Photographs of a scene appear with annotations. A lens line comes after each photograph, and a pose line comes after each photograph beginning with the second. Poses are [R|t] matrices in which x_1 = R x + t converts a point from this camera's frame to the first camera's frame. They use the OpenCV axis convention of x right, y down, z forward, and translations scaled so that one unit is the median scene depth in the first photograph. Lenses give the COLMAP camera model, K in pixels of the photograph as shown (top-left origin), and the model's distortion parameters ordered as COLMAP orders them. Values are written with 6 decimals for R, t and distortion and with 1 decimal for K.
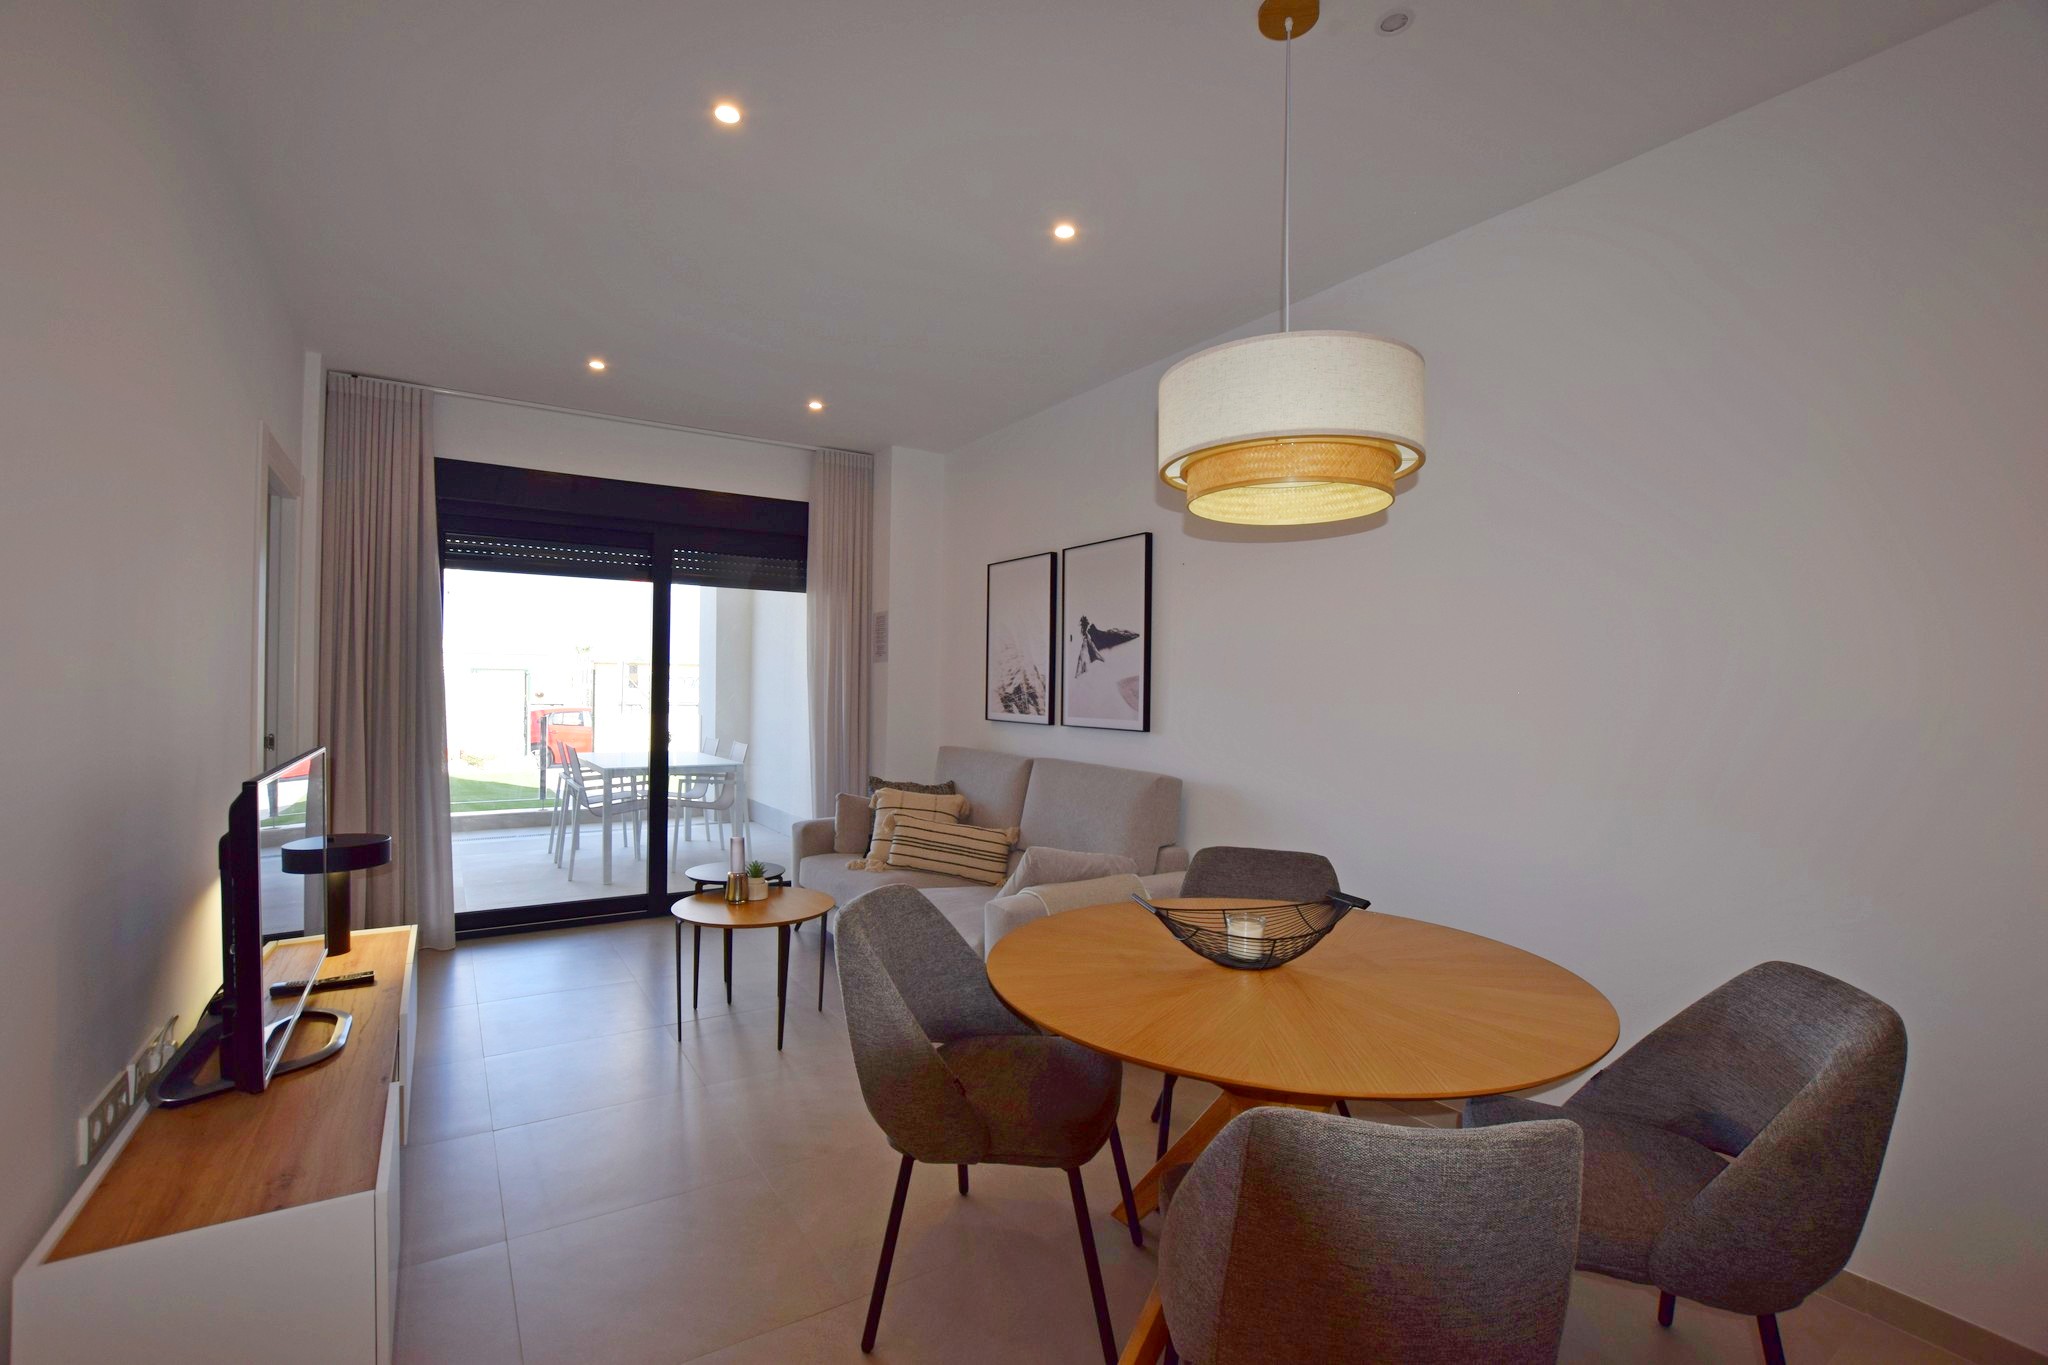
lens RADIAL K [[900.6, 0, 1020.0], [0, 900.6, 681.0], [0, 0, 1]] dist [-0.036148, 0.005570]
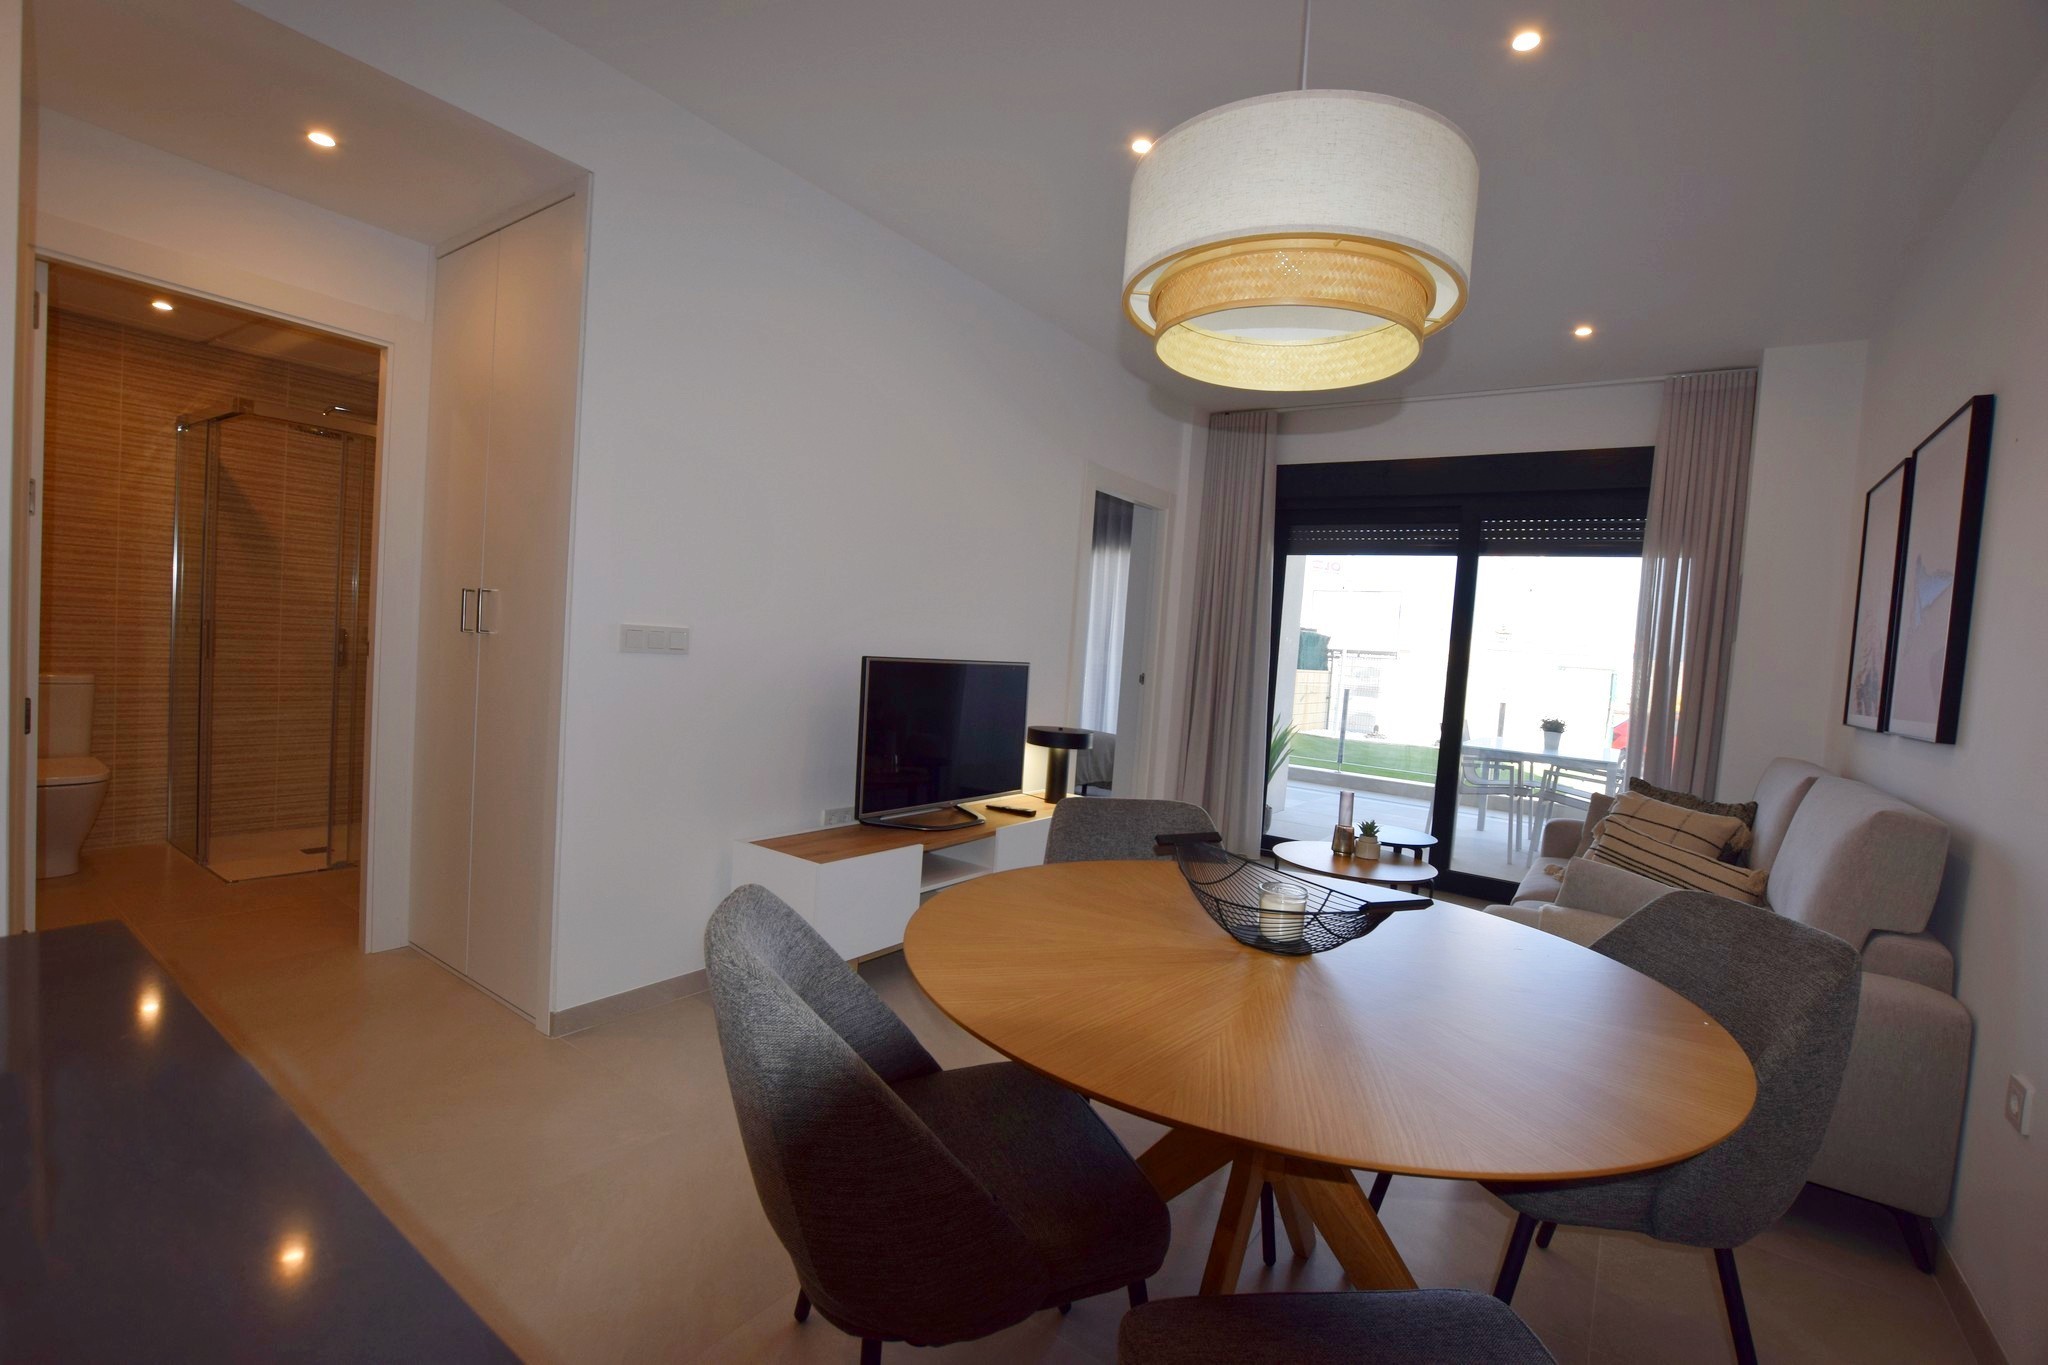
lens RADIAL K [[900.6, 0, 1020.0], [0, 900.6, 681.0], [0, 0, 1]] dist [-0.036148, 0.005570]
pose [[0.372486, 0.053979, -0.926467, 0.503476], [-0.056843, 0.997760, 0.035278, 0.032553], [0.926295, 0.039523, 0.374720, 0.268213]]
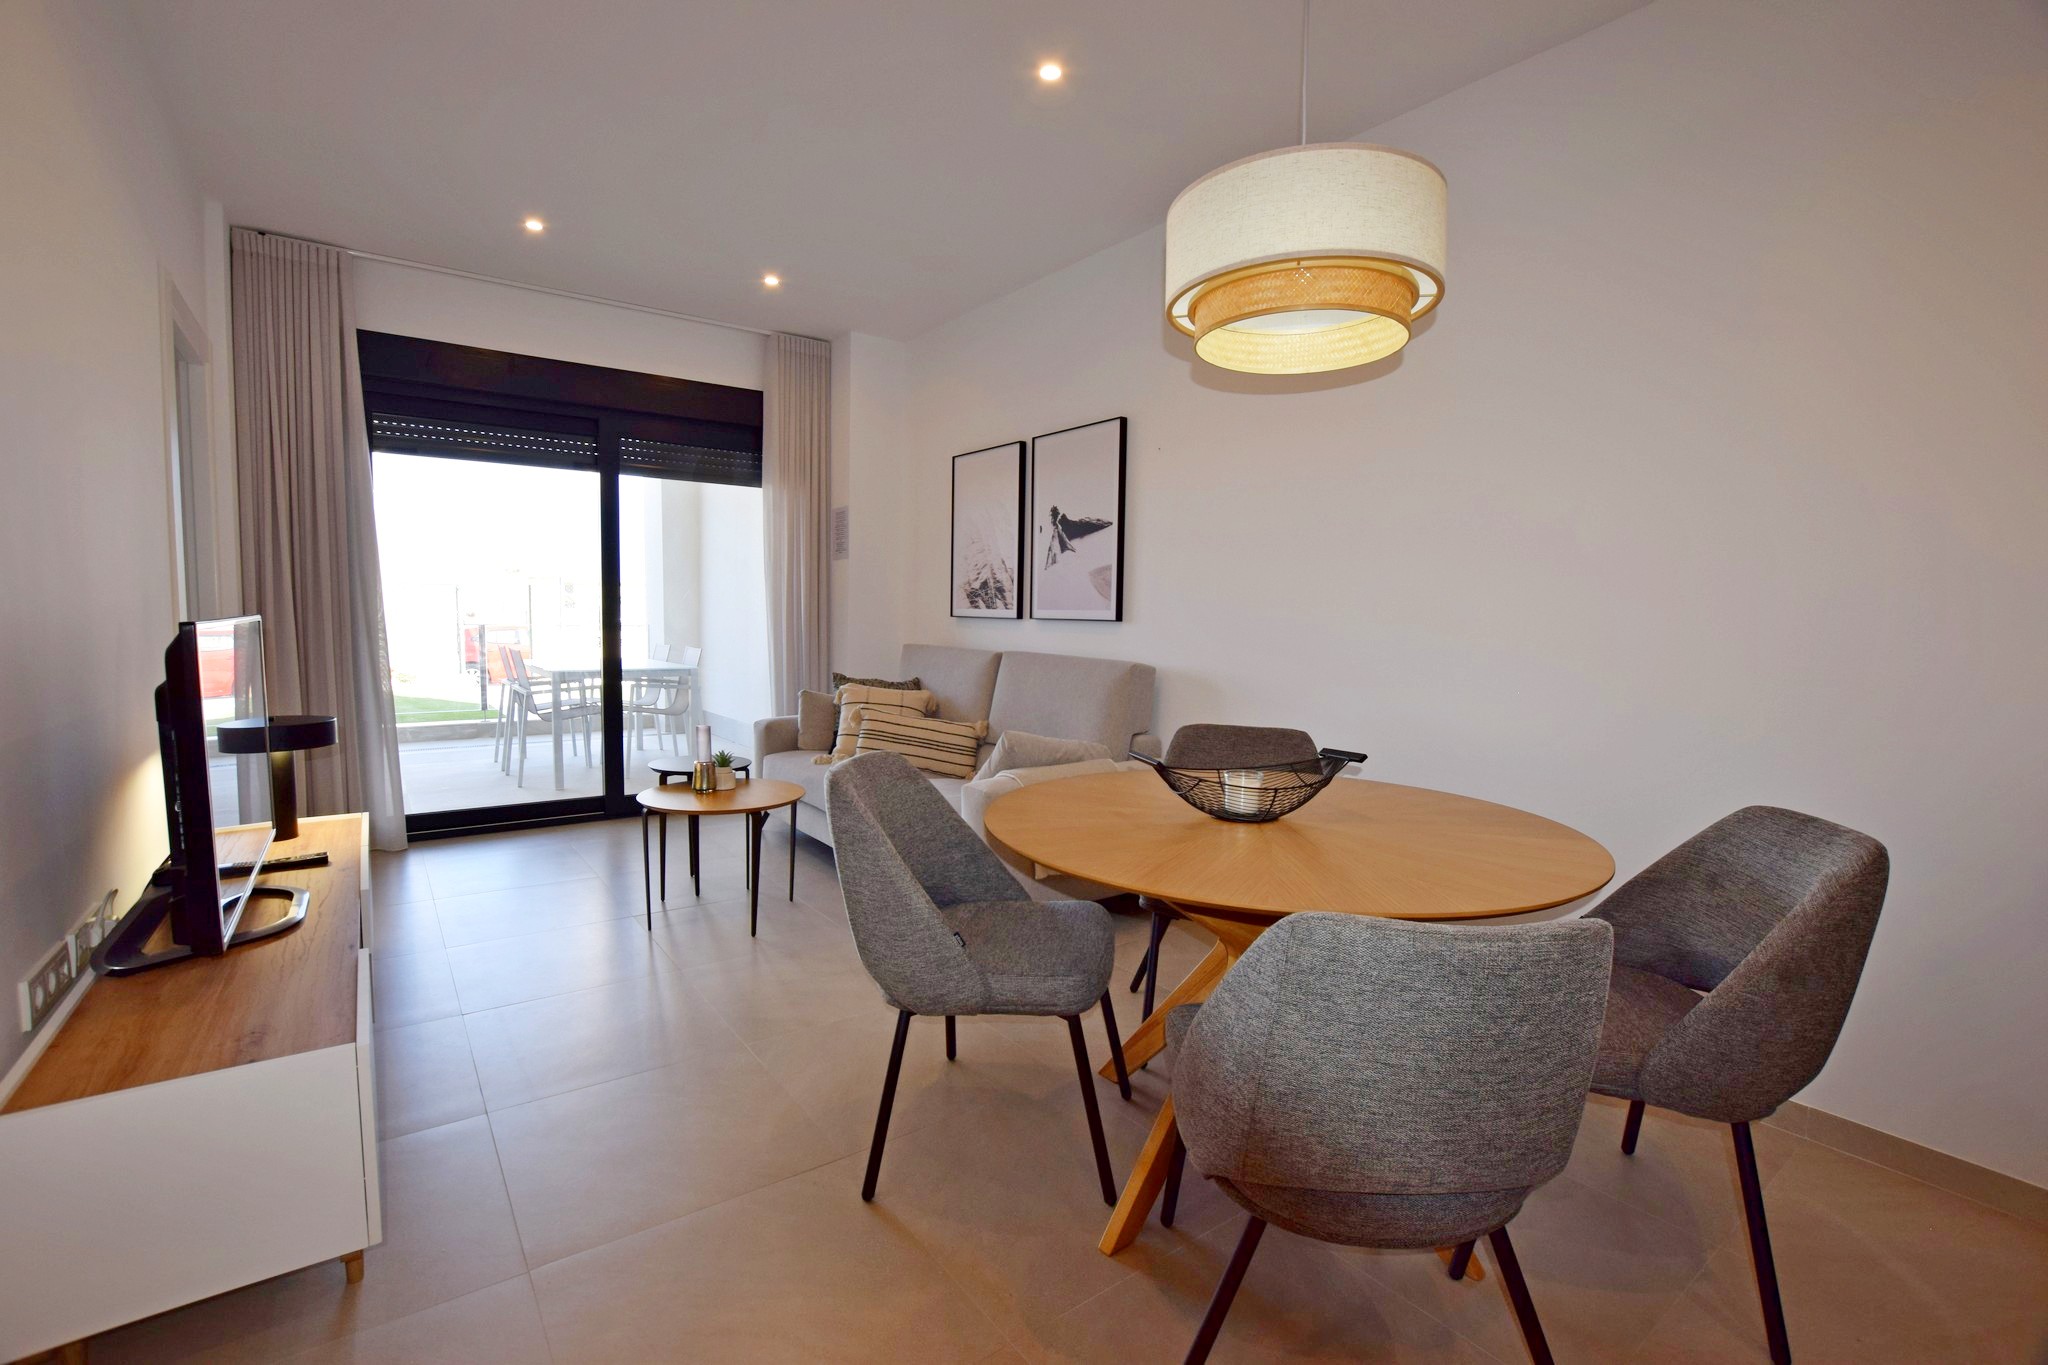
lens RADIAL K [[900.6, 0, 1020.0], [0, 900.6, 681.0], [0, 0, 1]] dist [-0.036148, 0.005570]
pose [[0.998200, -0.001379, 0.059959, -0.031620], [-0.003576, 0.996588, 0.082454, 0.046345], [-0.059868, -0.082520, 0.994790, 0.017816]]
